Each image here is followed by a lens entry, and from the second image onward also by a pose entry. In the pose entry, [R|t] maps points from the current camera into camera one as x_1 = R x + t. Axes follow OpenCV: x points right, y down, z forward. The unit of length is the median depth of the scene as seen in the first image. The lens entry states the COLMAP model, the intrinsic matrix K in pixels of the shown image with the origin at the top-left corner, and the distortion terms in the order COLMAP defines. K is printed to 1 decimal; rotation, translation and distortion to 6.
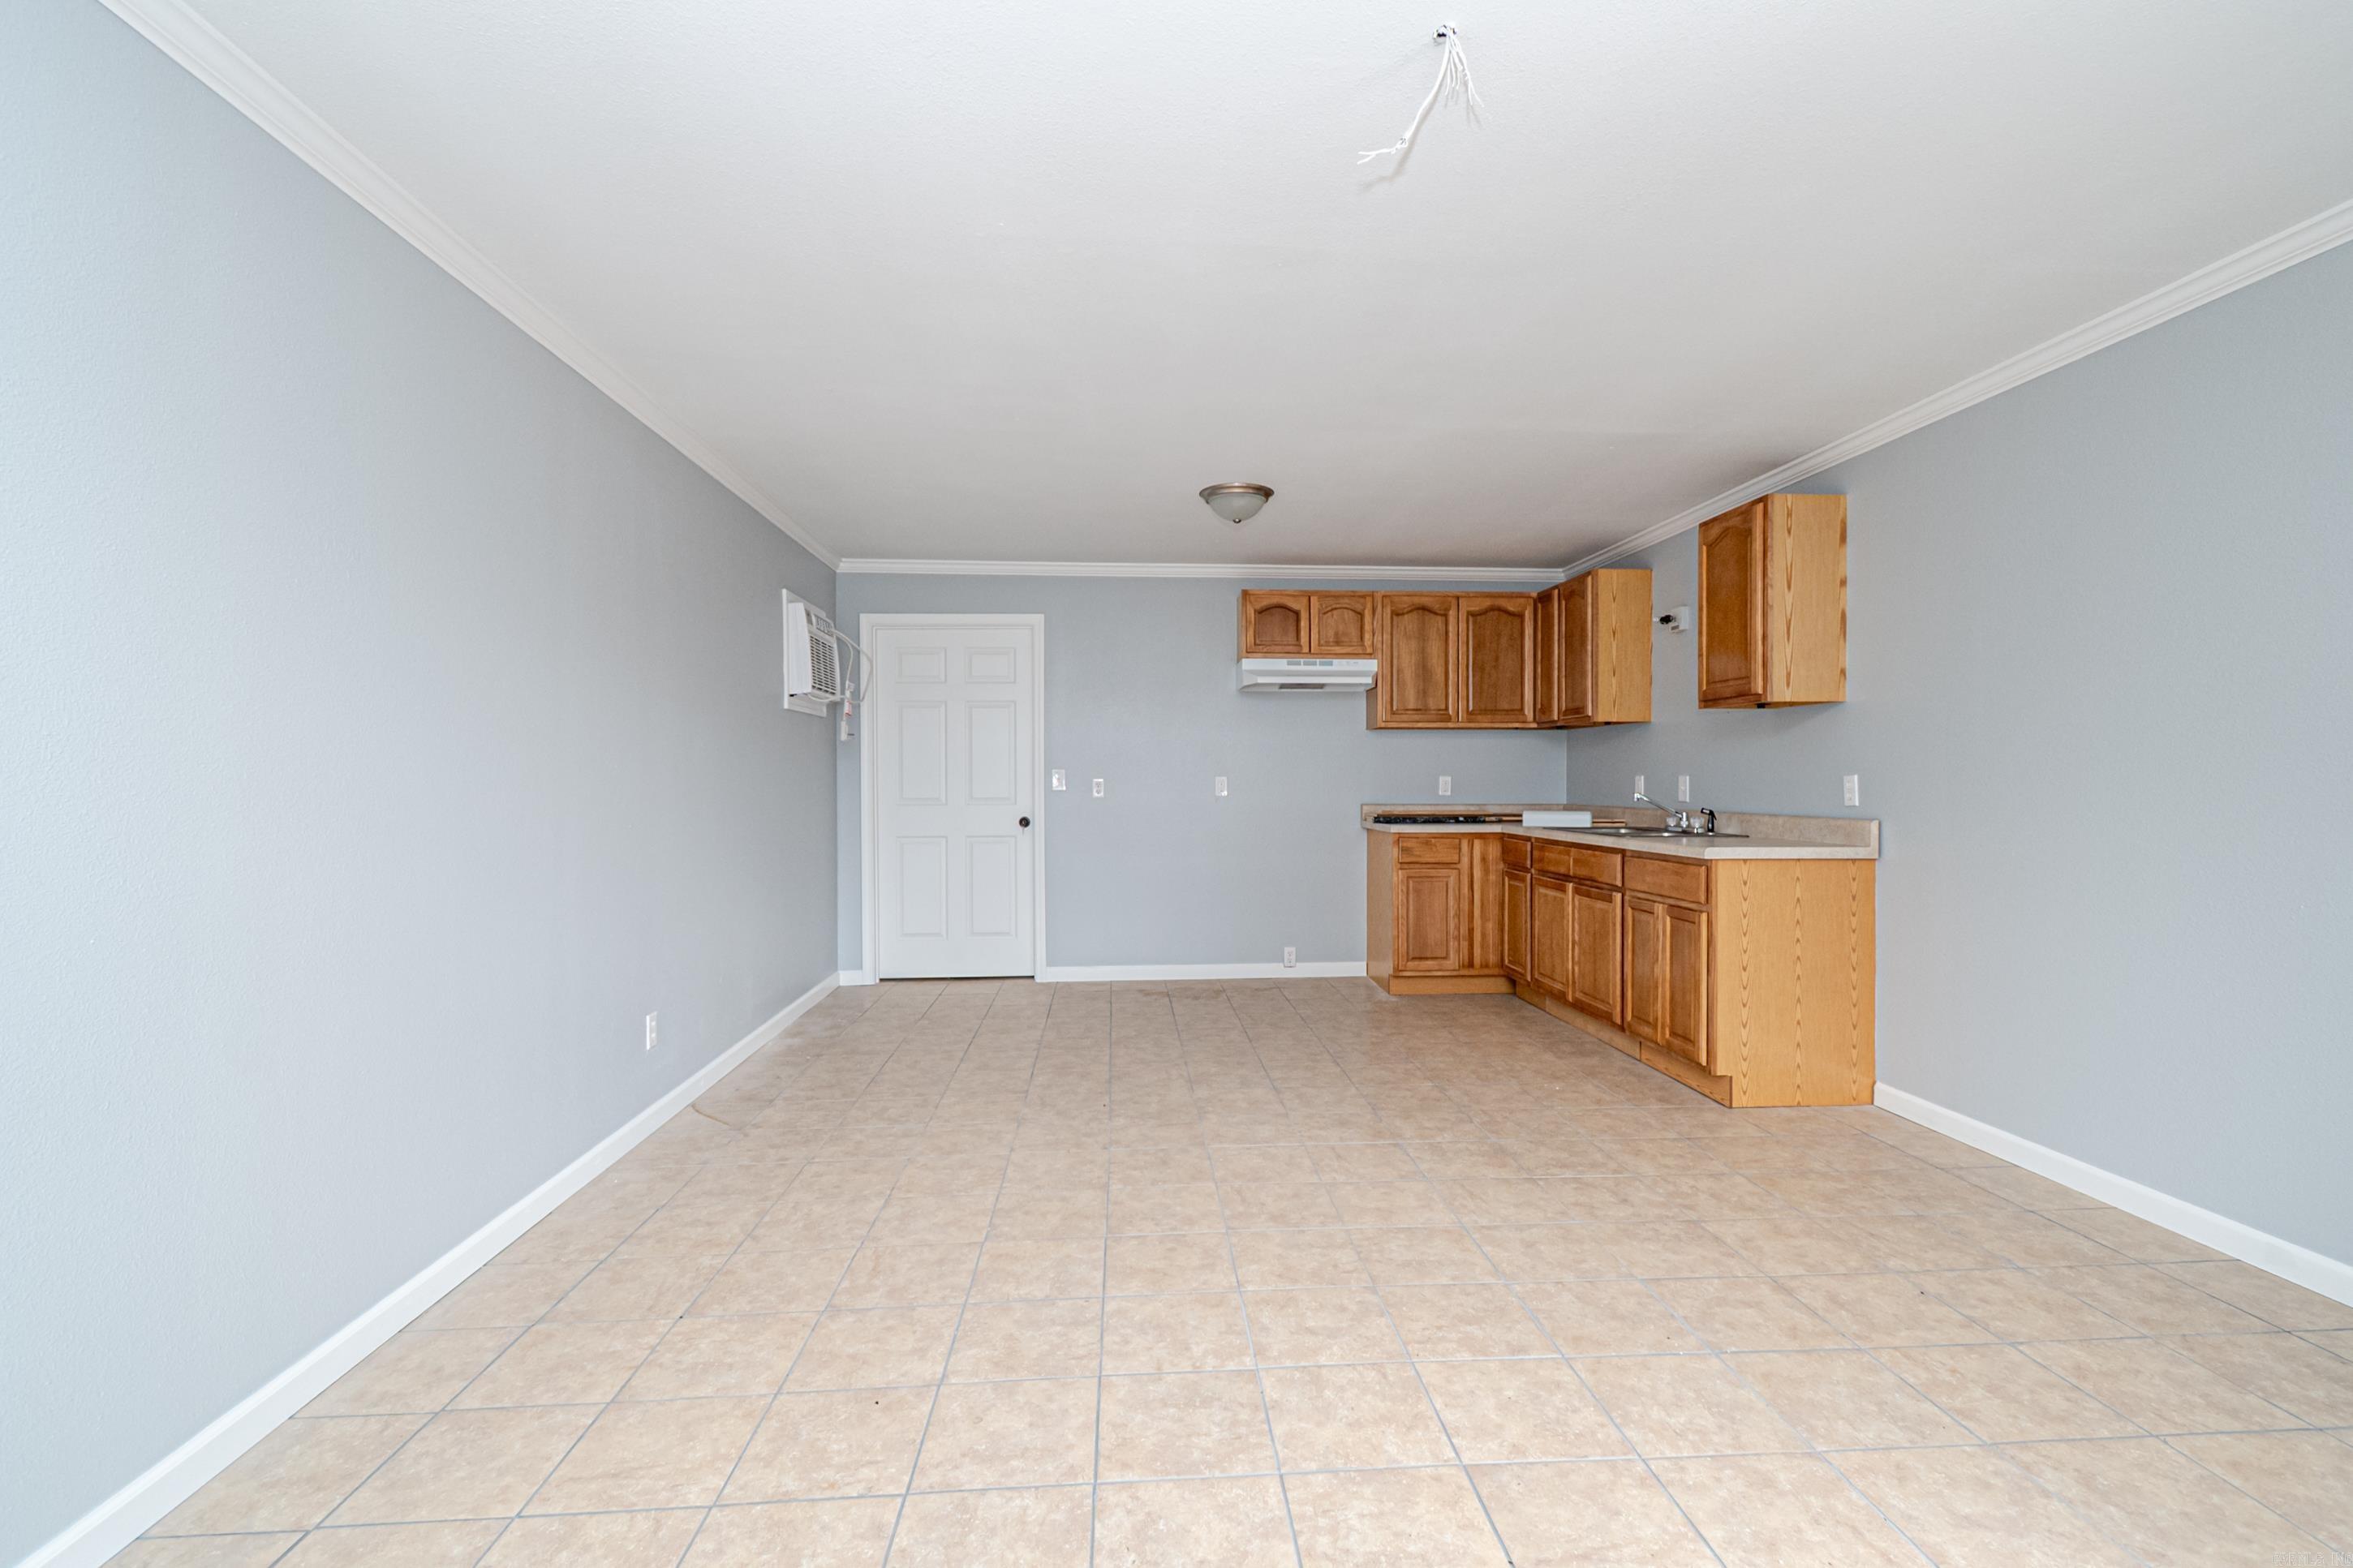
lens RADIAL K [[1068.0, 0, 1181.9], [0, 1068.0, 778.3], [0, 0, 1]] dist [0.004620, -0.000578]
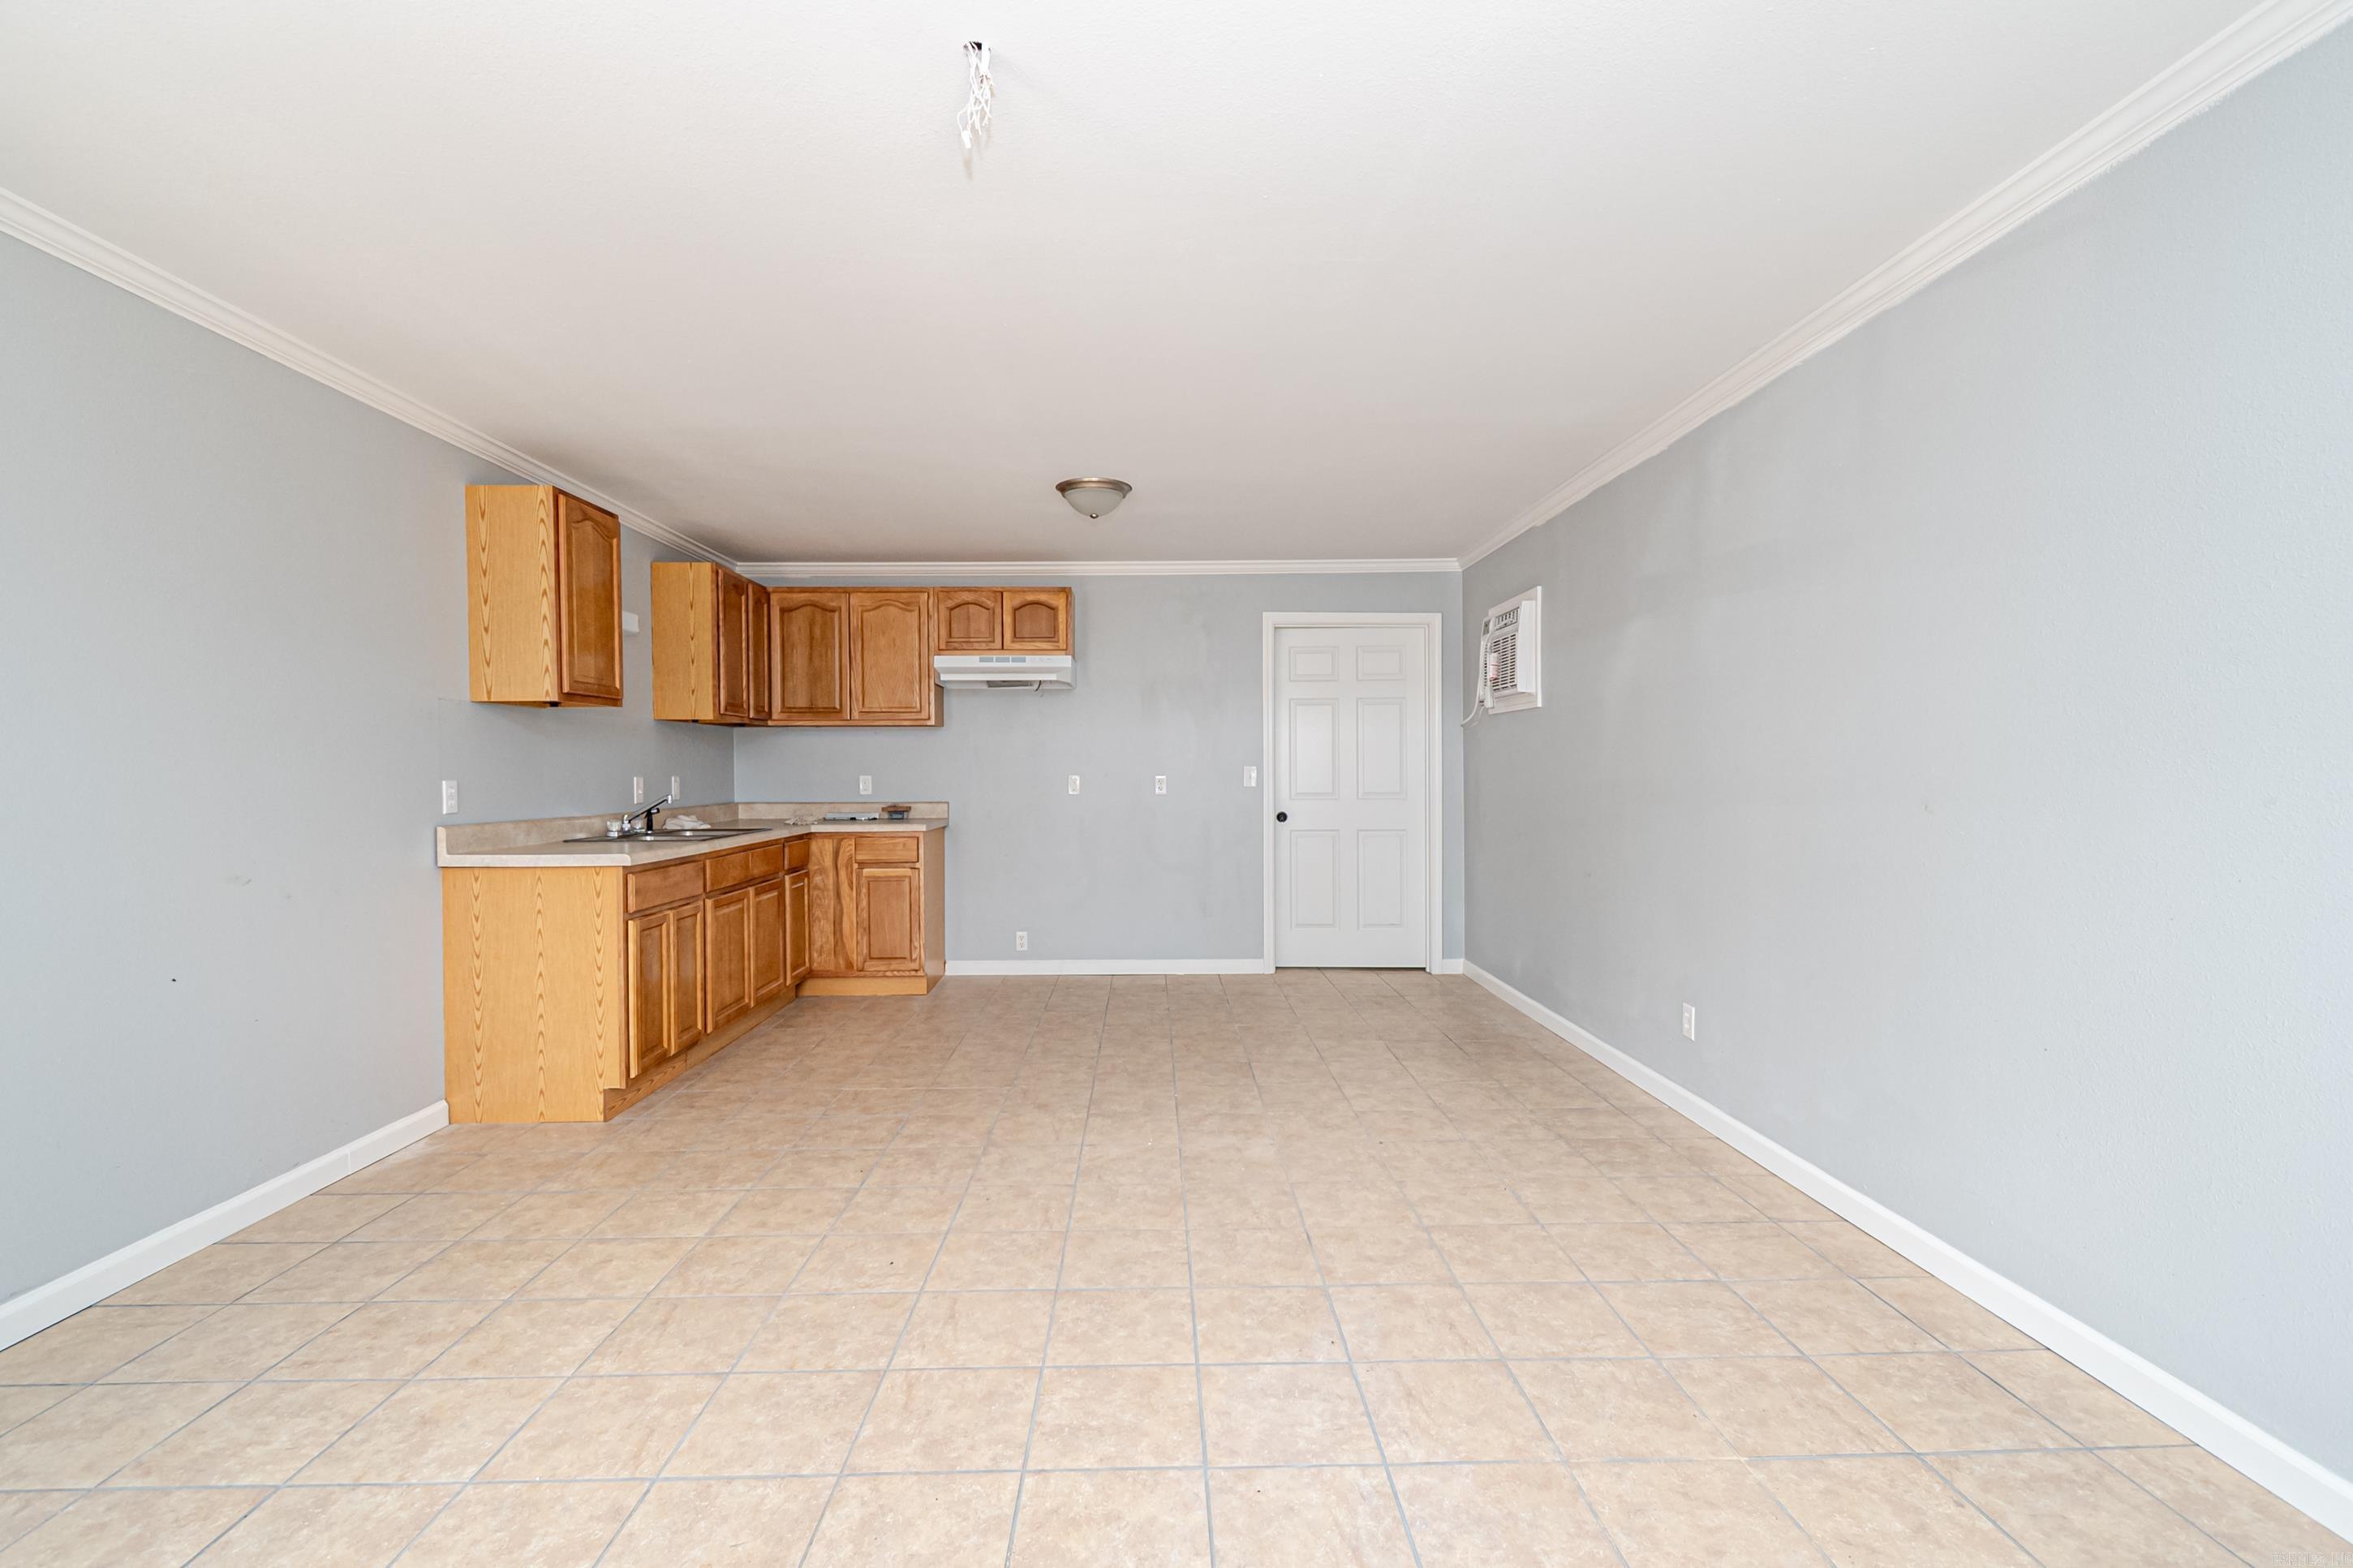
lens RADIAL K [[1068.0, 0, 1170.6], [0, 1068.0, 788.9], [0, 0, 1]] dist [0.004620, -0.000578]
pose [[0.998916, 0.004490, -0.046341, 0.291426], [-0.003868, 0.999901, 0.013496, -0.002201], [0.046397, -0.013303, 0.998835, 0.016340]]
